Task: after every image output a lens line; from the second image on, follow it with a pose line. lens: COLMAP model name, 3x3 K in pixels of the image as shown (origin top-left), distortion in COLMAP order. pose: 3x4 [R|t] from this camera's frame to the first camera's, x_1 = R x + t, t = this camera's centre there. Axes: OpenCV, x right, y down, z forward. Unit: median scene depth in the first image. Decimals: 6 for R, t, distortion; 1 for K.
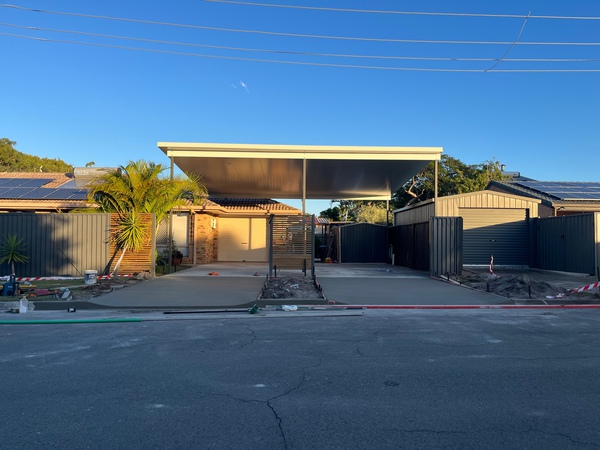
lens RADIAL K [[450.2, 0, 300.0], [0, 450.2, 225.0], [0, 0, 1]] dist [0.080198, -0.092223]
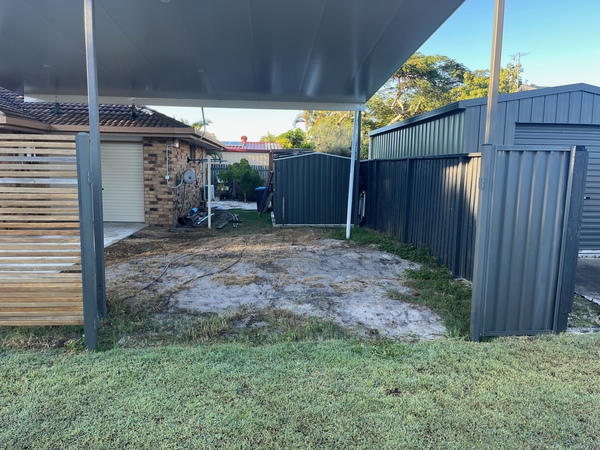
lens RADIAL K [[450.2, 0, 300.0], [0, 450.2, 225.0], [0, 0, 1]] dist [0.080198, -0.092223]
pose [[0.998487, 0.003999, 0.054842, 0.096172], [-0.012895, 0.986569, 0.162837, -0.008847], [-0.053455, -0.163298, 0.985128, 0.459190]]
